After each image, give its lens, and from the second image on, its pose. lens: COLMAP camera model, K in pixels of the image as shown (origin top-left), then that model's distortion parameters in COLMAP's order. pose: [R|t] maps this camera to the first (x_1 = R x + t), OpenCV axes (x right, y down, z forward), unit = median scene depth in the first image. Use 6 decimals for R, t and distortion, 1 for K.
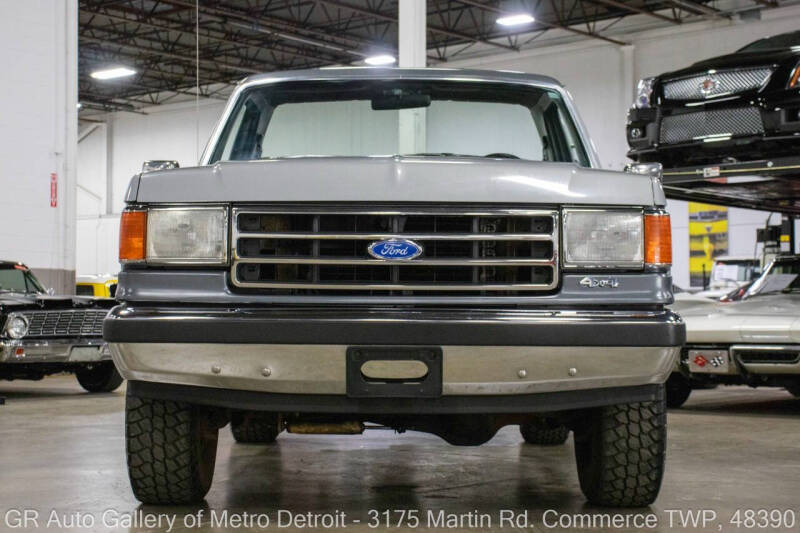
lens RADIAL K [[1399.3, 0, 401.4], [0, 1399.3, 247.8], [0, 0, 1]] dist [0.059942, 0.178040]
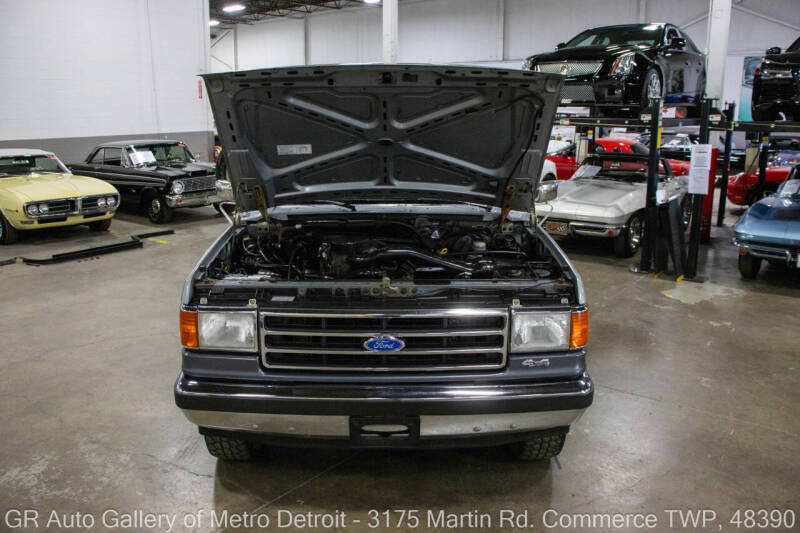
lens RADIAL K [[646.2, 0, 400.7], [0, 646.2, 264.1], [0, 0, 1]] dist [-0.146360, 0.003848]
pose [[0.999663, -0.003917, 0.025644, -0.002652], [-0.003770, 0.956100, 0.293016, -0.140752], [-0.025666, -0.293014, 0.955764, 0.250501]]
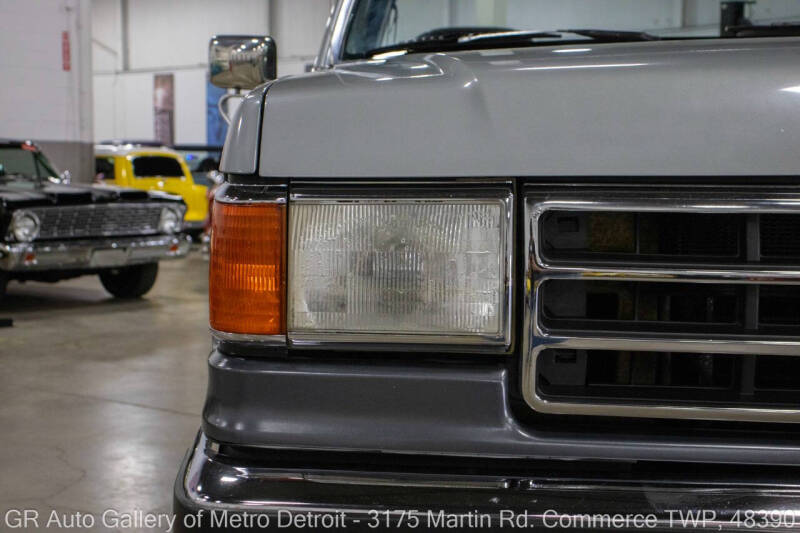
lens RADIAL K [[1281.0, 0, 400.5], [0, 1281.0, 283.5], [0, 0, 1]] dist [0.034544, 0.090118]
pose [[0.999986, 0.001412, 0.005031, -0.088122], [-0.002126, 0.989456, 0.144818, -0.030735], [-0.004774, -0.144827, 0.989445, 0.382985]]
